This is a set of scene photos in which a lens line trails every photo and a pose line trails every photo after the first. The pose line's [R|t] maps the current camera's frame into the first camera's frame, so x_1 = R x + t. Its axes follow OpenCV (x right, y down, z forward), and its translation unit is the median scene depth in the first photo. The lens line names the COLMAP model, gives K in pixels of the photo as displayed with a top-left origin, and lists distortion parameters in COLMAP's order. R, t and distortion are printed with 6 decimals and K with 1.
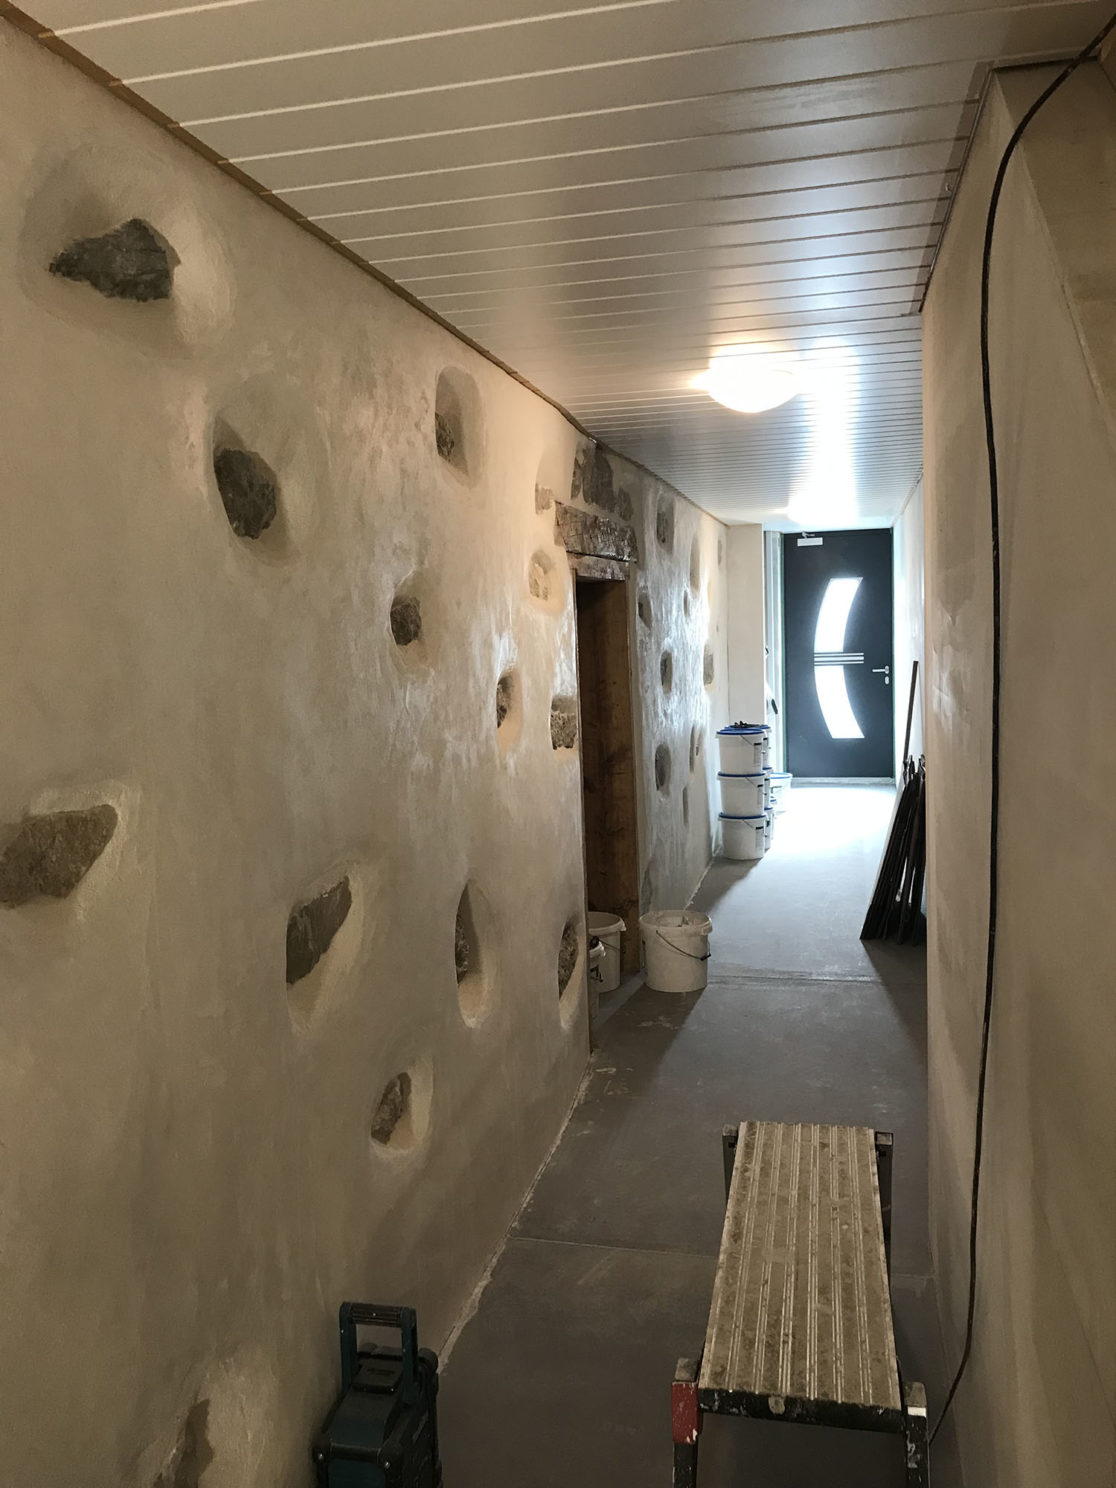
lens RADIAL K [[1186.1, 0, 558.0], [0, 1186.1, 744.0], [0, 0, 1]] dist [0.002605, 0.000545]
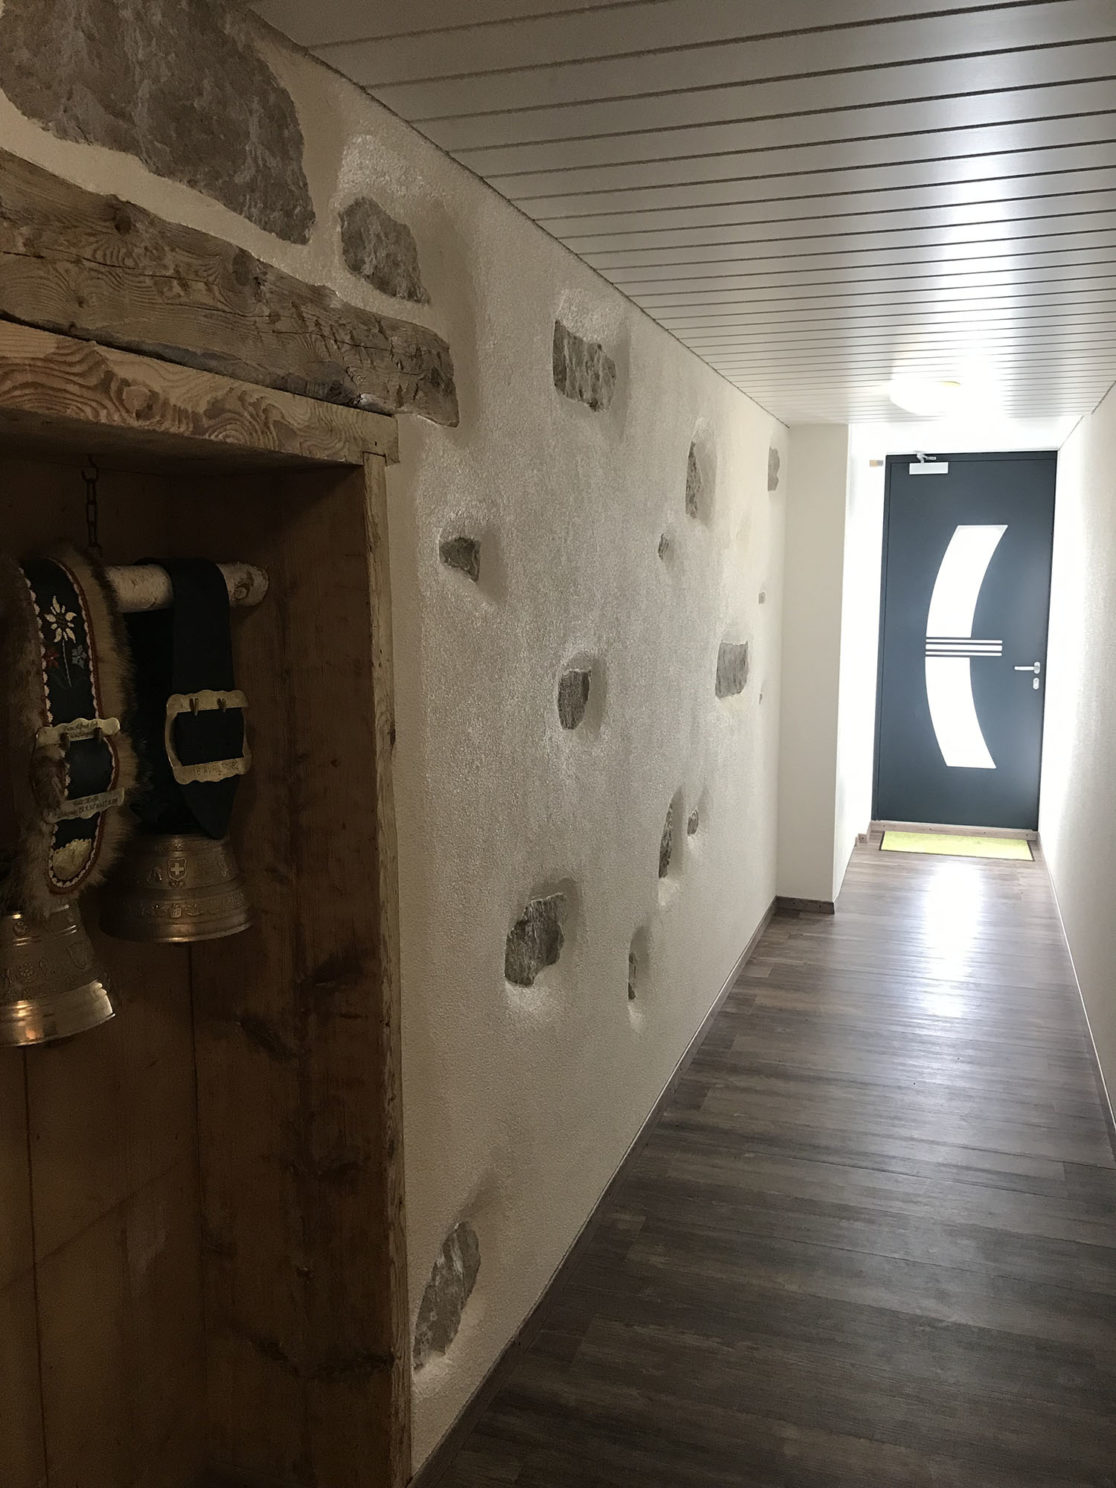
lens RADIAL K [[1217.3, 0, 560.3], [0, 1217.3, 772.6], [0, 0, 1]] dist [-0.053311, -0.000482]
pose [[0.996203, 0.042964, -0.075717, 0.066606], [-0.038427, 0.997434, 0.060401, -0.034342], [0.078118, -0.057263, 0.995298, 0.307004]]
